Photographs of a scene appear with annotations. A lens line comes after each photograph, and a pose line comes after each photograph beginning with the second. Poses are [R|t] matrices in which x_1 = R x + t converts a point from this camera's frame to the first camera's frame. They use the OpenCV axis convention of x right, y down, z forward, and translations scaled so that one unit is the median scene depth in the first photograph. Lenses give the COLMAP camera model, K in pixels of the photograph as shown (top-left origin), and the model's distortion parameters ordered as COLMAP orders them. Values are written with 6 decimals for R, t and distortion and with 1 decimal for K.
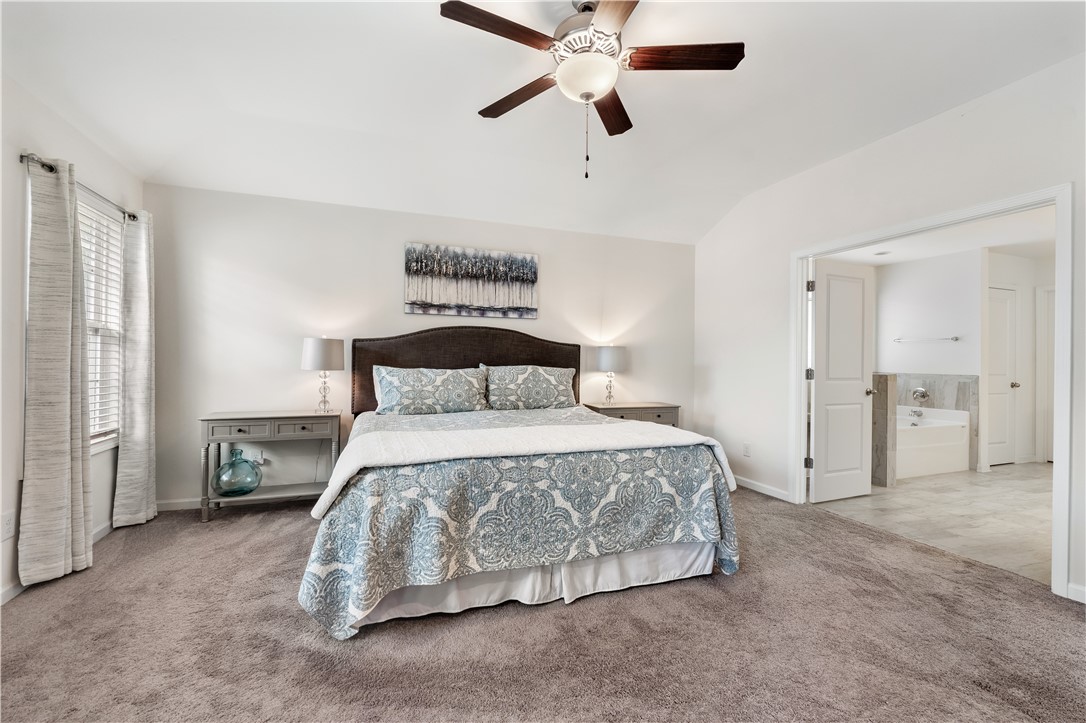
lens RADIAL K [[459.4, 0, 538.6], [0, 459.4, 359.2], [0, 0, 1]] dist [-0.006271, 0.000058]
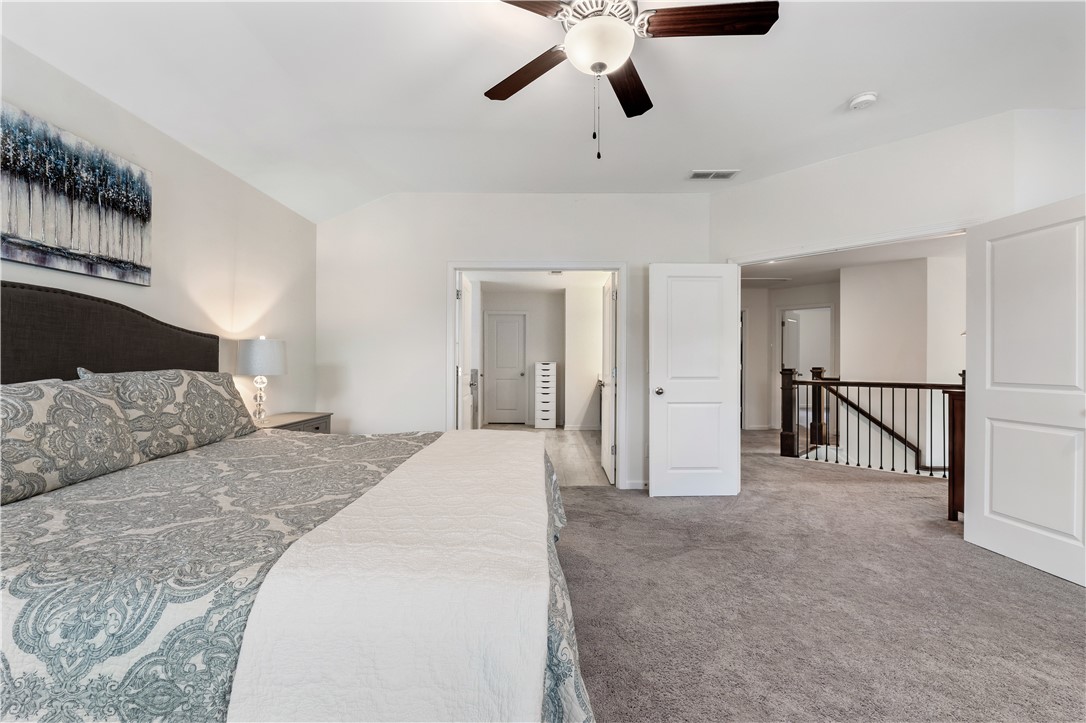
lens RADIAL K [[459.4, 0, 538.6], [0, 459.4, 359.2], [0, 0, 1]] dist [-0.006271, 0.000058]
pose [[0.355037, -0.004829, 0.934840, -0.368959], [-0.000448, 0.999986, 0.005336, -0.002162], [-0.934852, -0.002313, 0.355030, 0.370066]]
